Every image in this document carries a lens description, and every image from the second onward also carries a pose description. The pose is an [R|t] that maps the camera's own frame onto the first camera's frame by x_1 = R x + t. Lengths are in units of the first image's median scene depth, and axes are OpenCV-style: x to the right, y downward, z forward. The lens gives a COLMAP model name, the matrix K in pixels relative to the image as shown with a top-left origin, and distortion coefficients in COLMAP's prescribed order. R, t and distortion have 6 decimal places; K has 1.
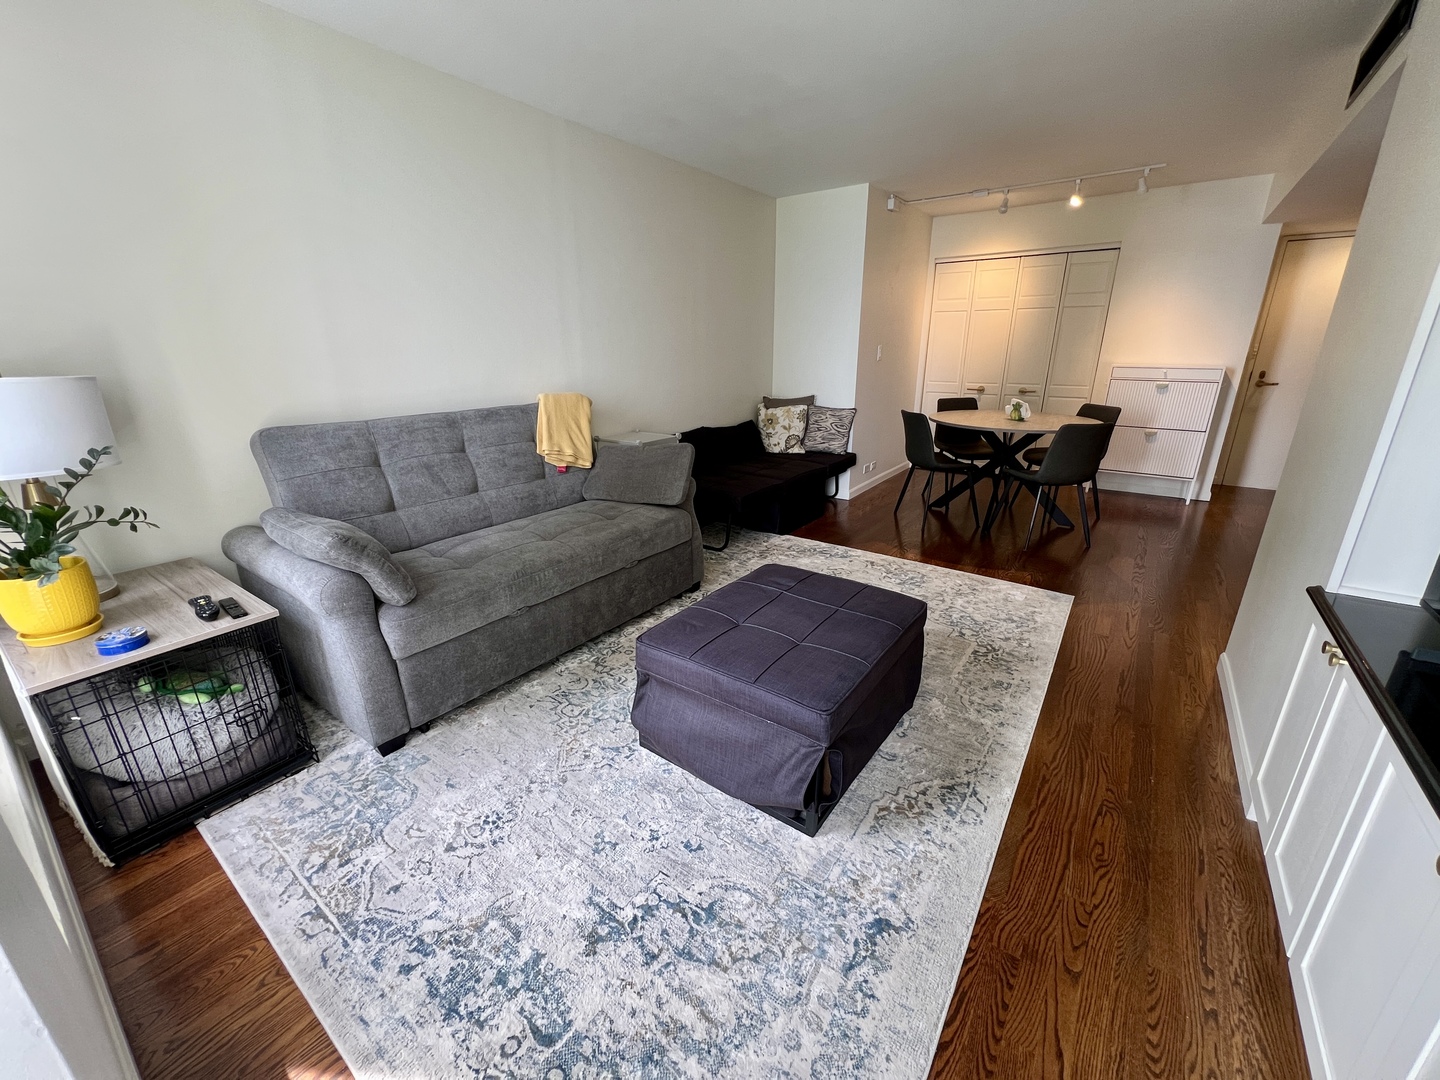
lens RADIAL K [[576.7, 0, 717.0], [0, 576.7, 536.9], [0, 0, 1]] dist [-0.000432, 0.000698]
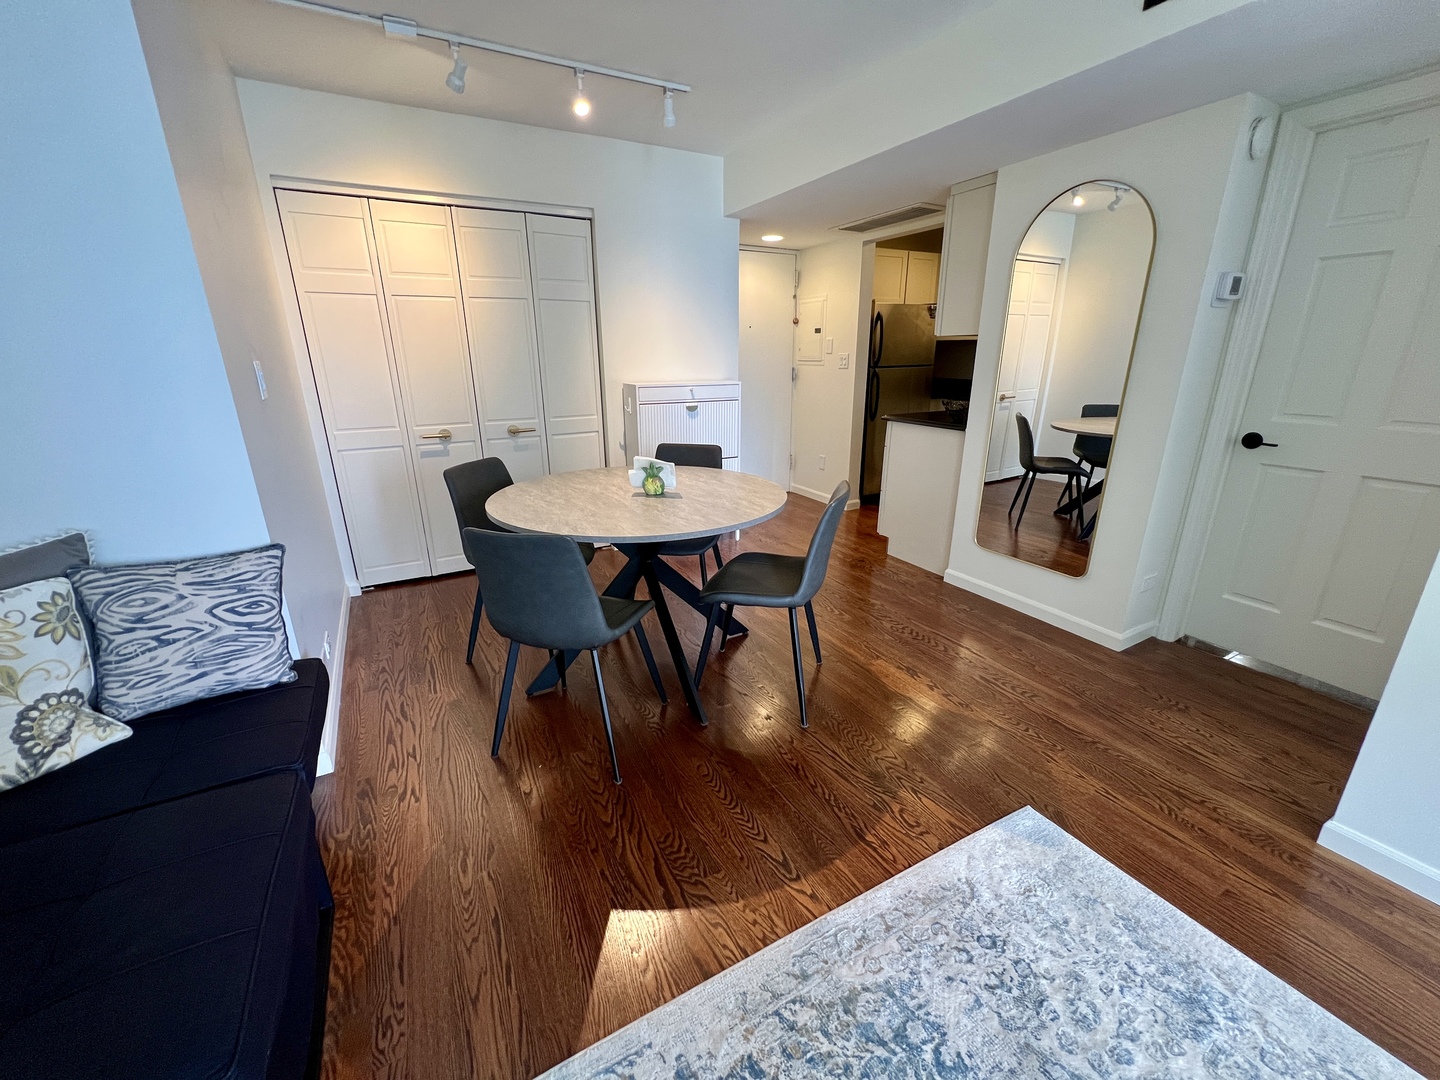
lens RADIAL K [[577.4, 0, 714.4], [0, 577.4, 538.2], [0, 0, 1]] dist [-0.000085, 0.000389]
pose [[0.426671, -0.277008, 0.860940, 0.055610], [0.295091, 0.942482, 0.157001, -0.200408], [-0.854911, 0.187068, 0.483873, 0.602671]]
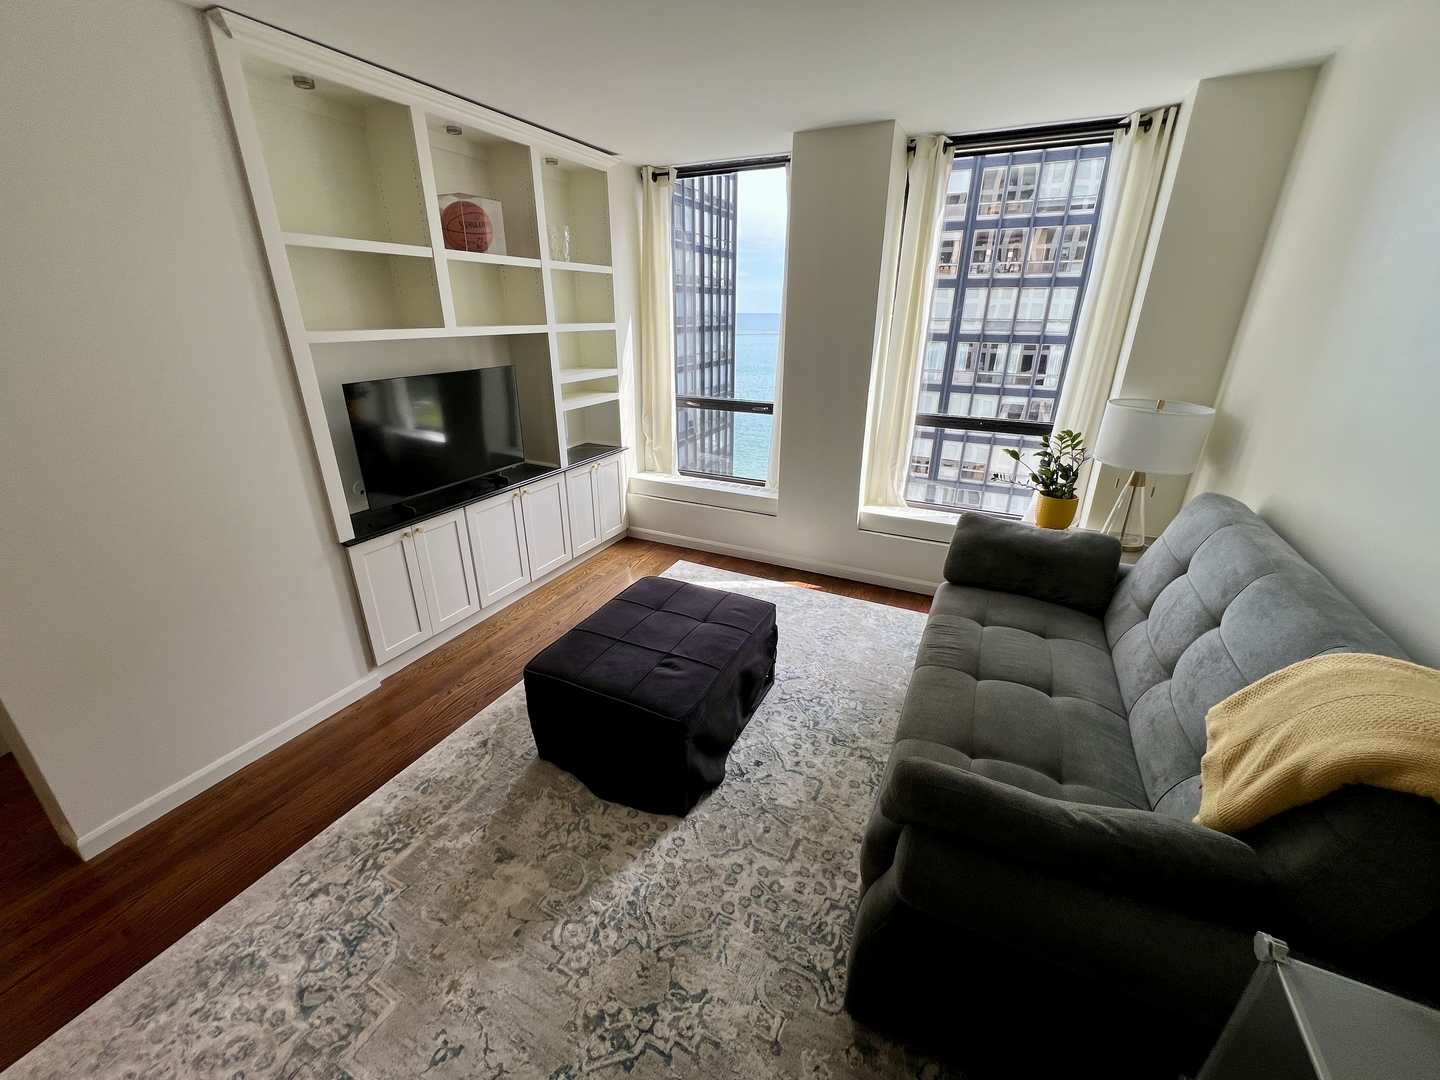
lens RADIAL K [[577.4, 0, 714.4], [0, 577.4, 538.2], [0, 0, 1]] dist [-0.000085, 0.000389]
pose [[-0.986515, 0.059888, -0.152318, 0.075969], [-0.052352, 0.766293, 0.640355, -0.305221], [0.155070, 0.639694, -0.752824, 0.709364]]
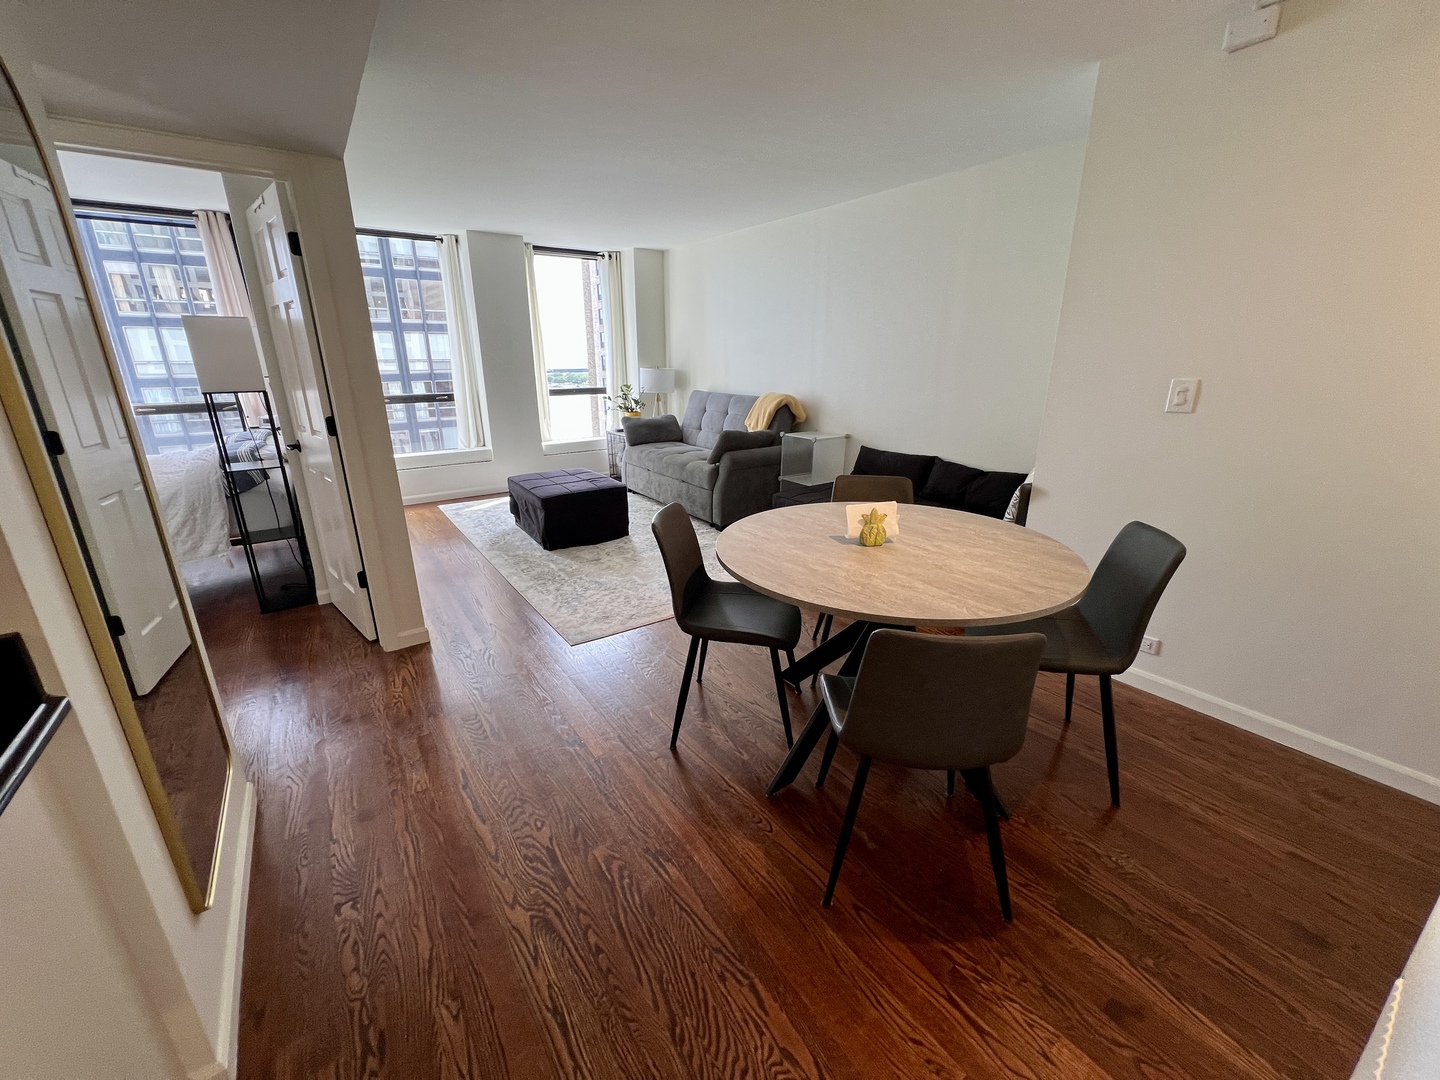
lens RADIAL K [[576.7, 0, 717.0], [0, 576.7, 536.9], [0, 0, 1]] dist [-0.000432, 0.000698]
pose [[-0.329958, 0.288596, -0.898799, 0.834224], [-0.294504, 0.873132, 0.388470, -0.302417], [0.896881, 0.392878, -0.203104, 0.846838]]
